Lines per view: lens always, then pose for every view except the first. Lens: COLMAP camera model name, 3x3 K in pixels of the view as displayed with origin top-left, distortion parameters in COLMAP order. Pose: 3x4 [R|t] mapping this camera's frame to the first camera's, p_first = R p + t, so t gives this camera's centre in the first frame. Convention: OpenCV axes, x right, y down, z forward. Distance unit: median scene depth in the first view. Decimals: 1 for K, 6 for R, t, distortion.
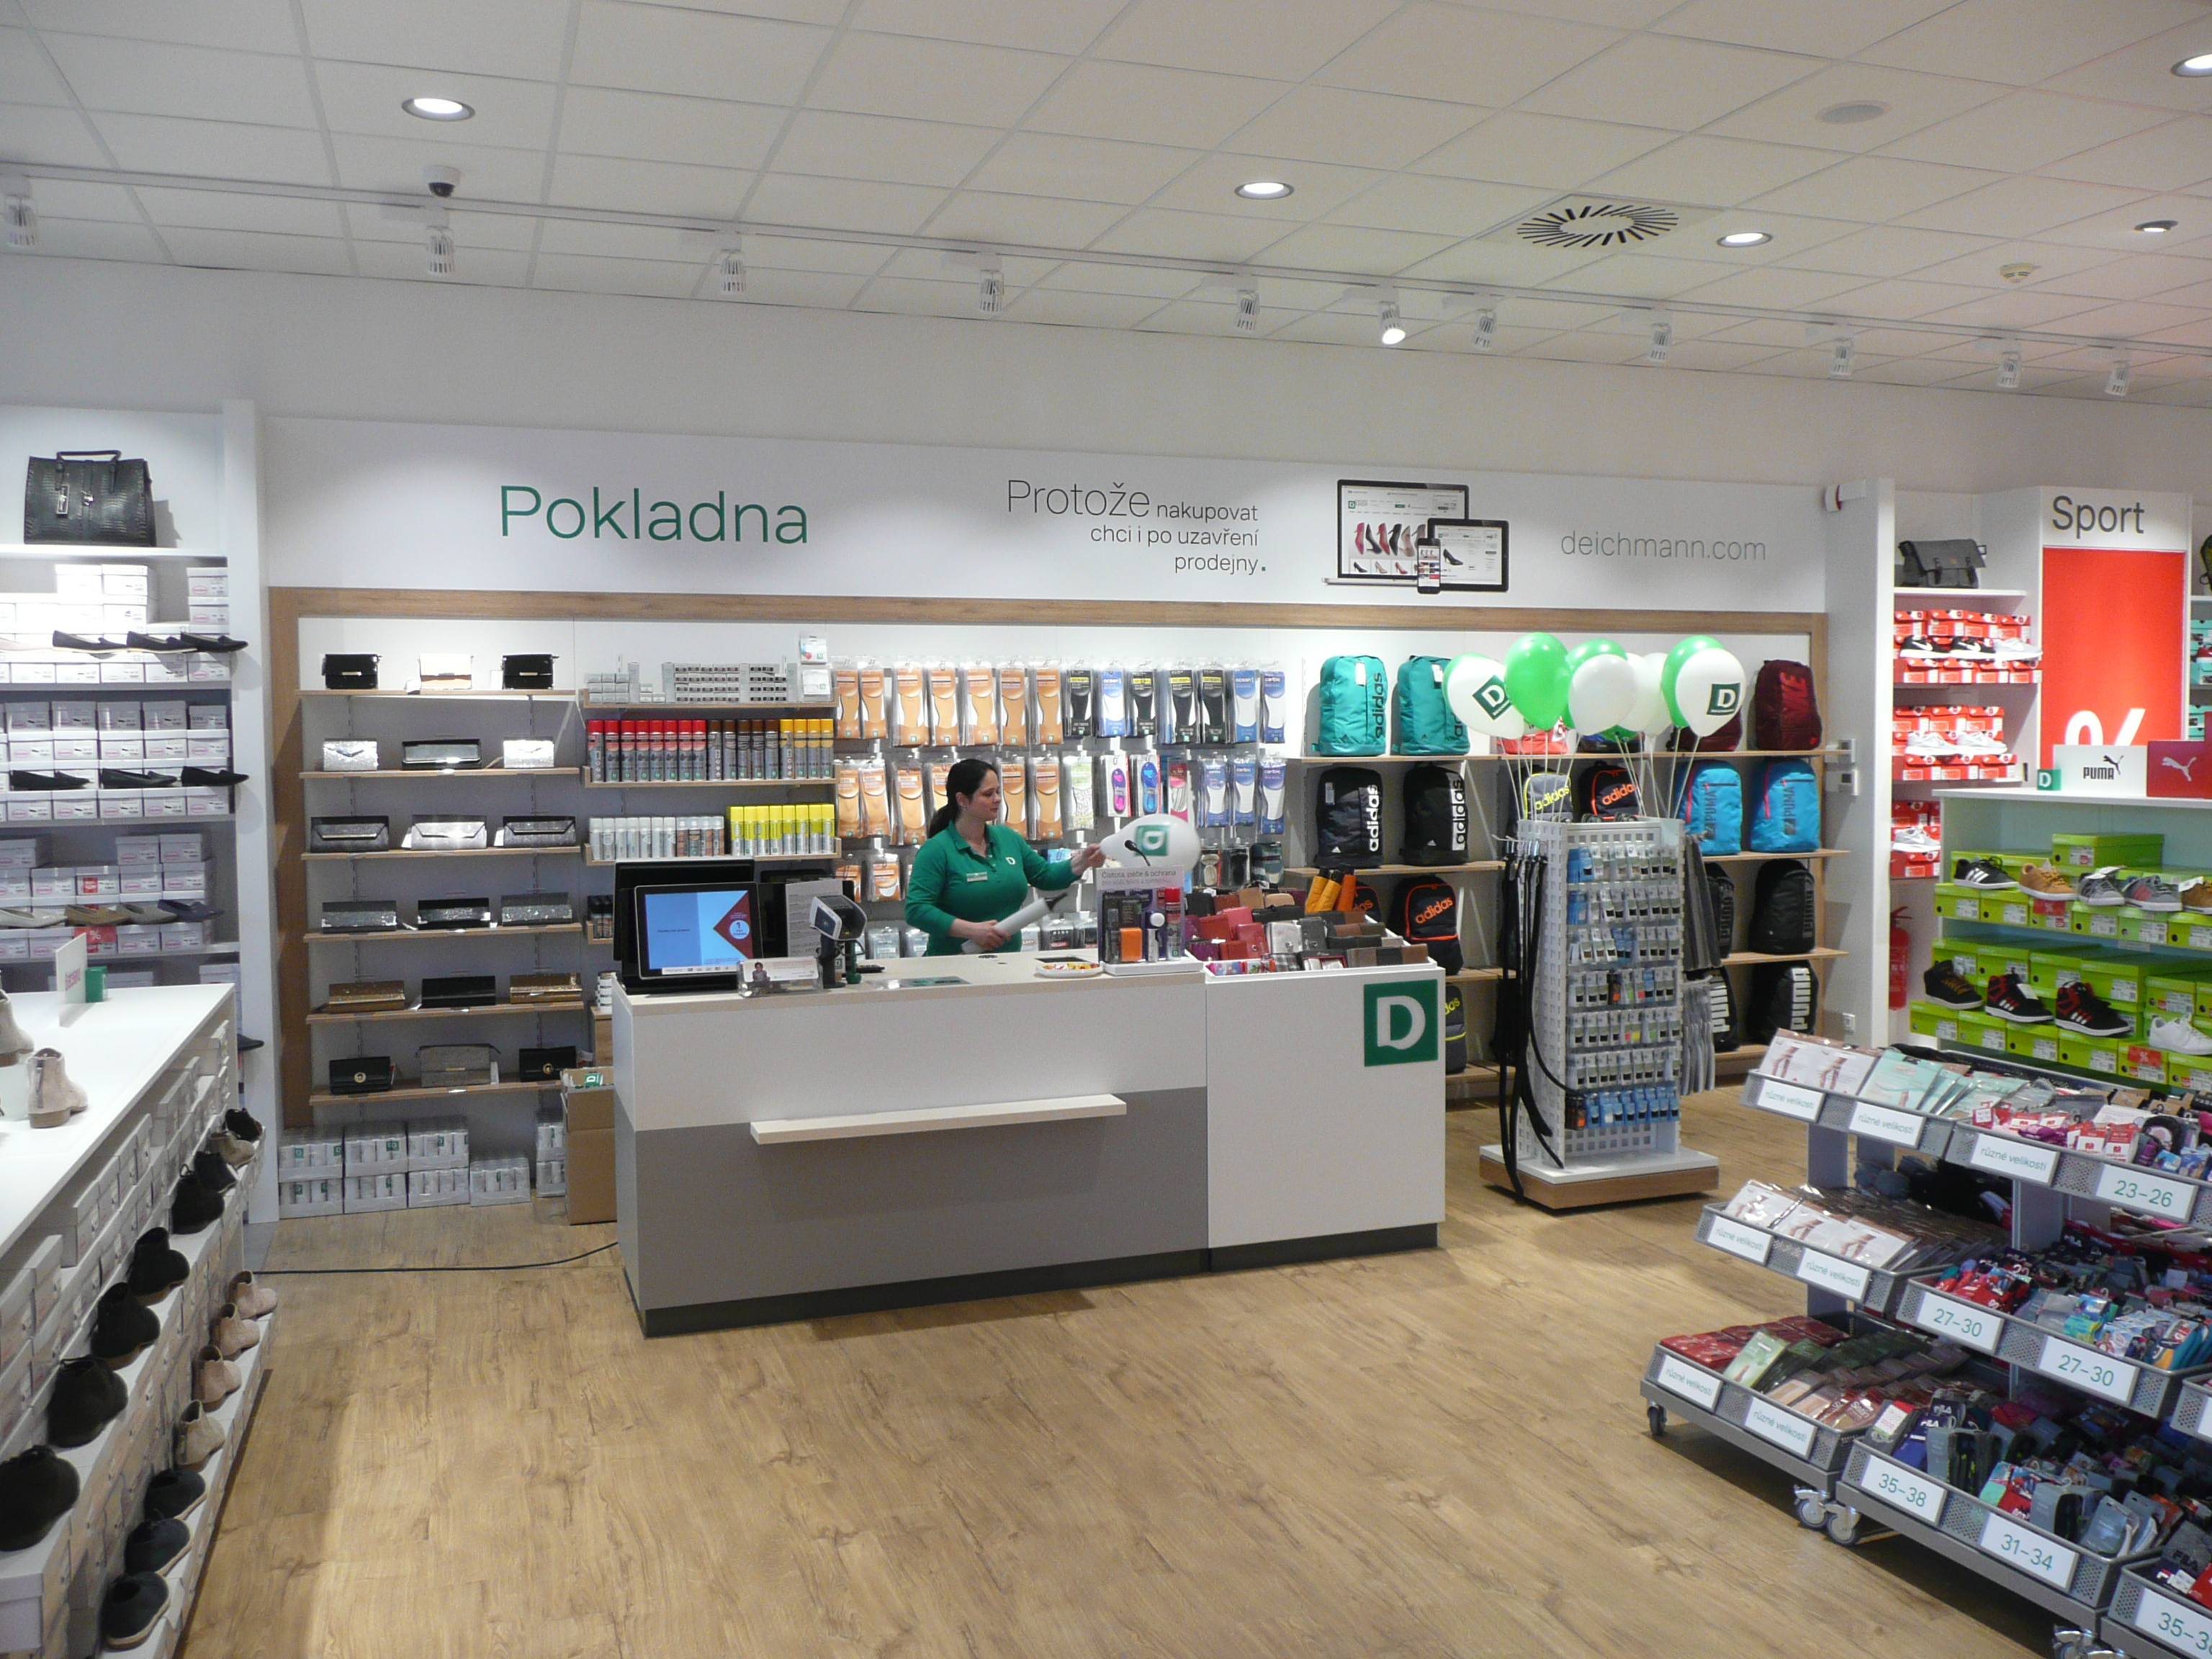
lens RADIAL K [[1846.8, 0, 1131.2], [0, 1846.8, 816.6], [0, 0, 1]] dist [-0.014429, 0.002324]
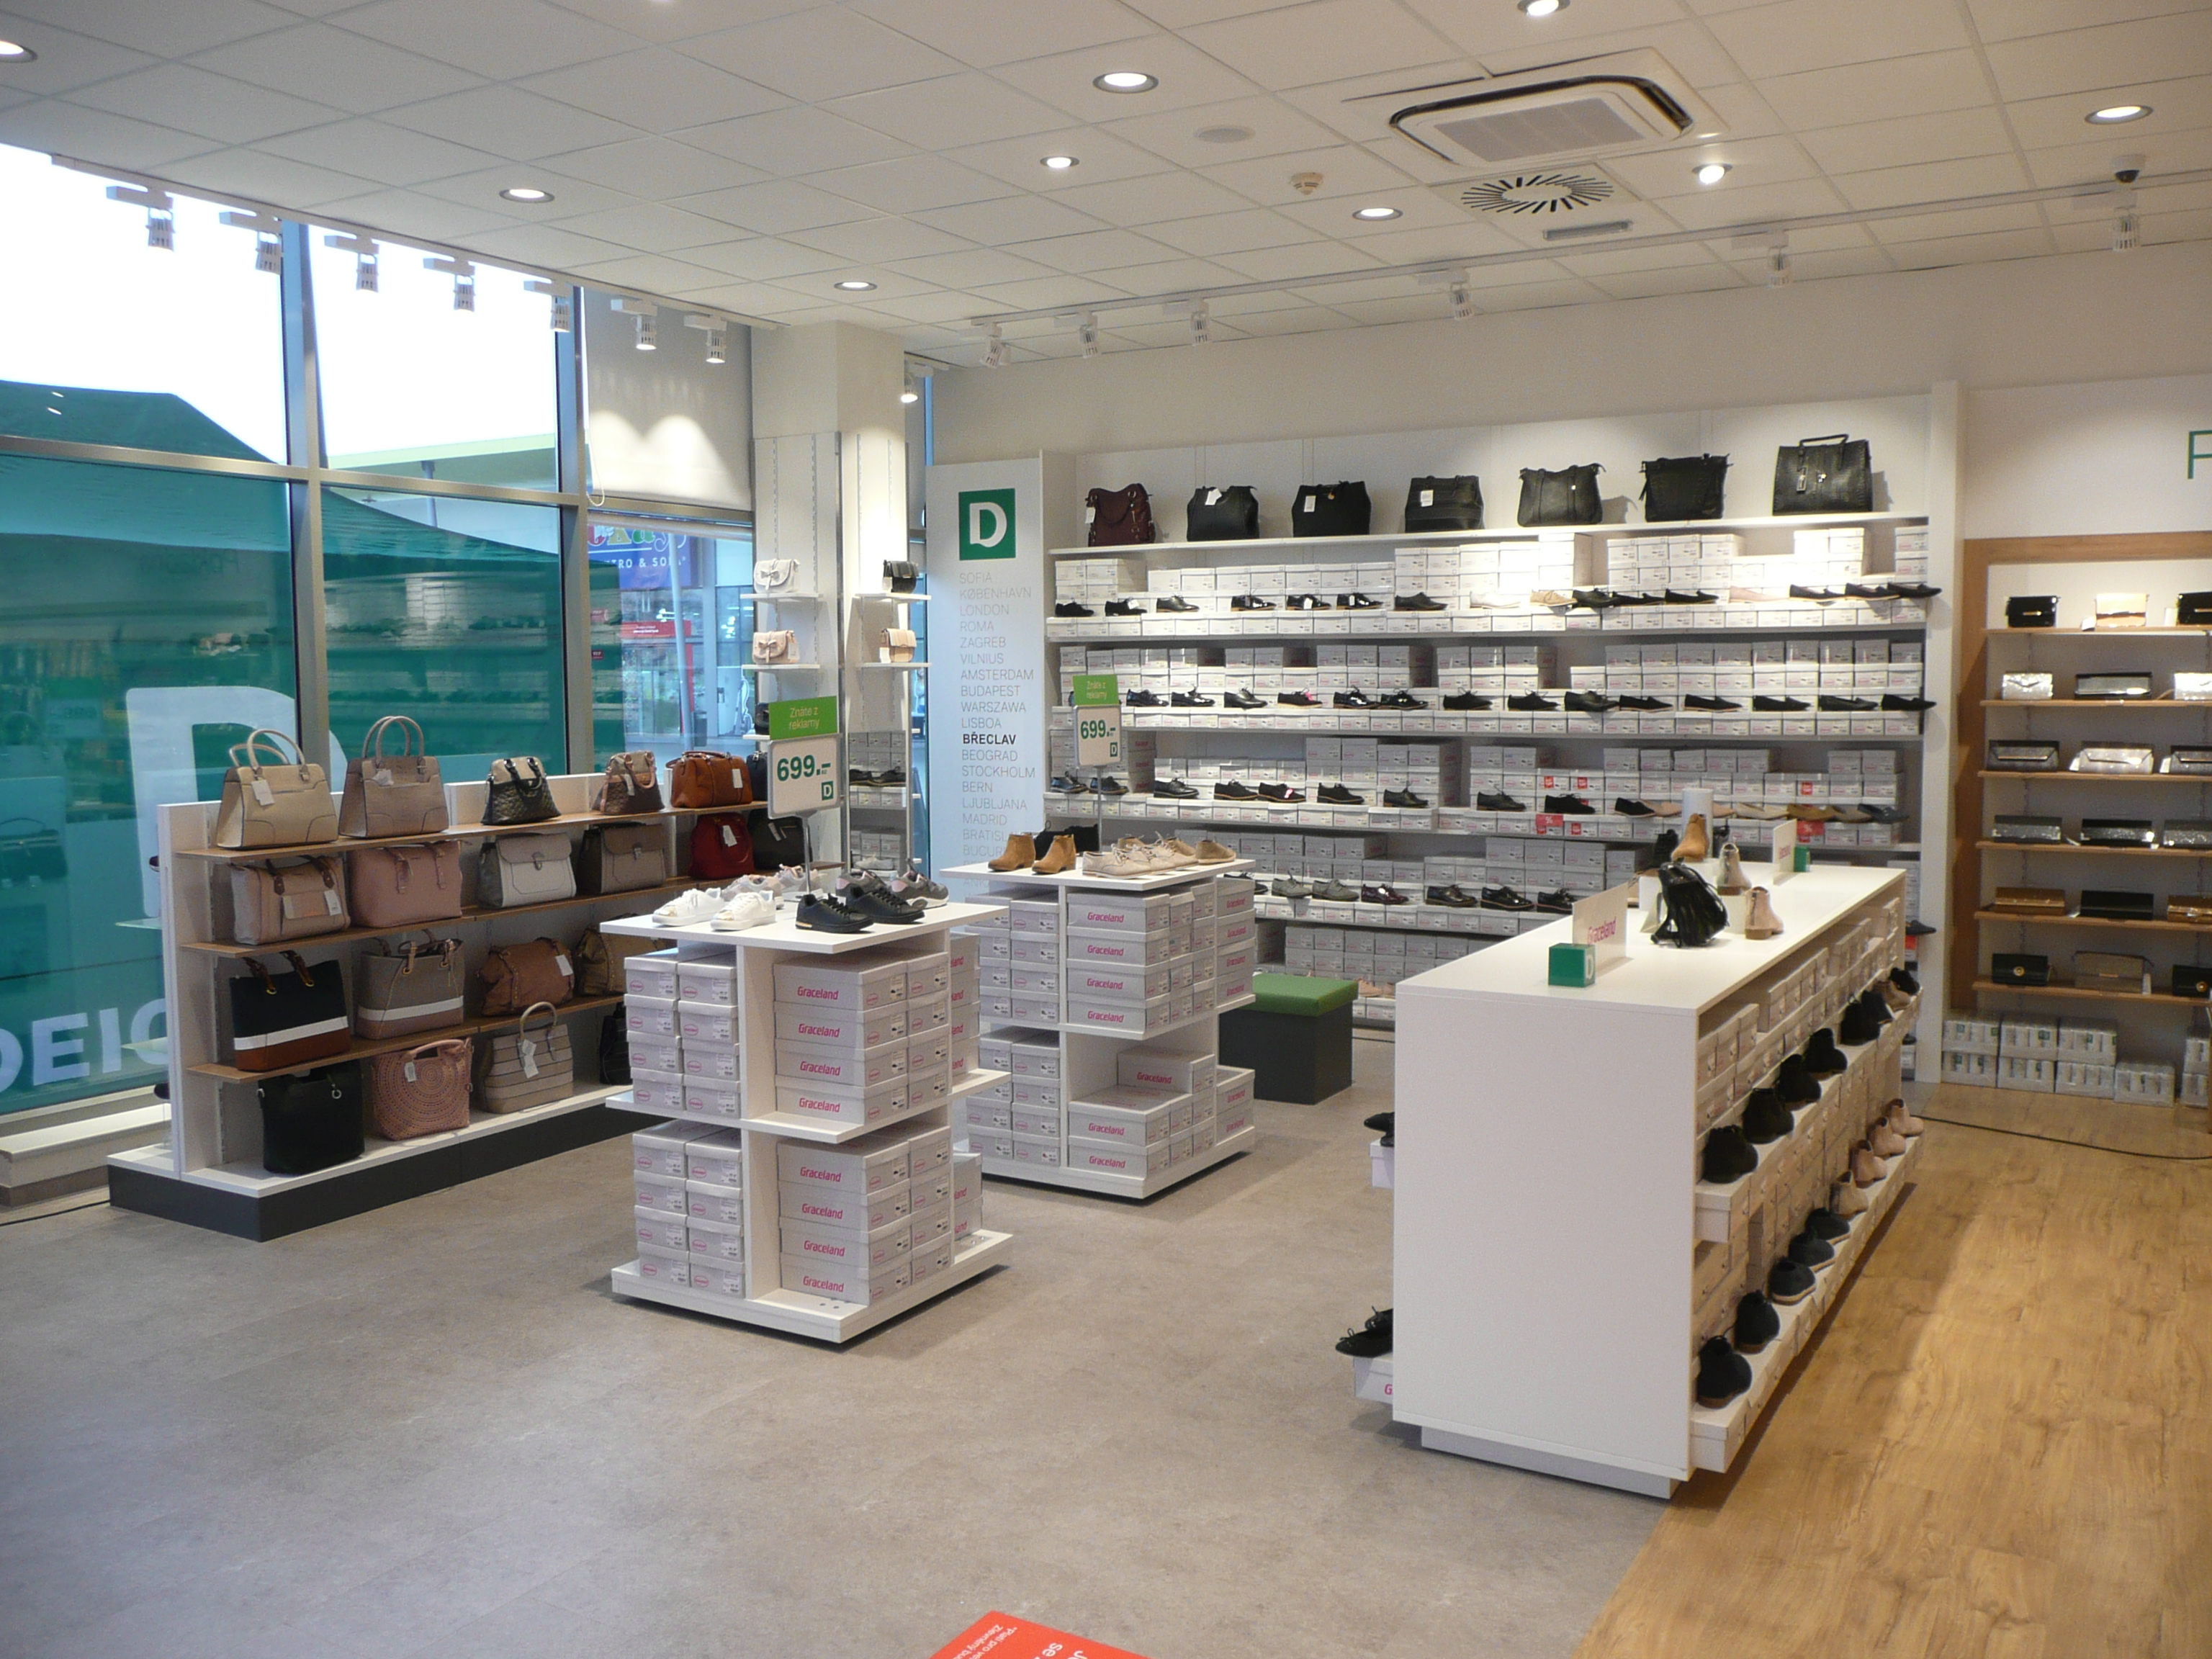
lens RADIAL K [[1846.8, 0, 1131.2], [0, 1846.8, 816.6], [0, 0, 1]] dist [-0.014429, 0.002324]
pose [[0.638904, 0.062007, -0.766784, 0.100188], [-0.034061, 0.998049, 0.052328, 0.006524], [0.768532, -0.007315, 0.639769, -0.151230]]
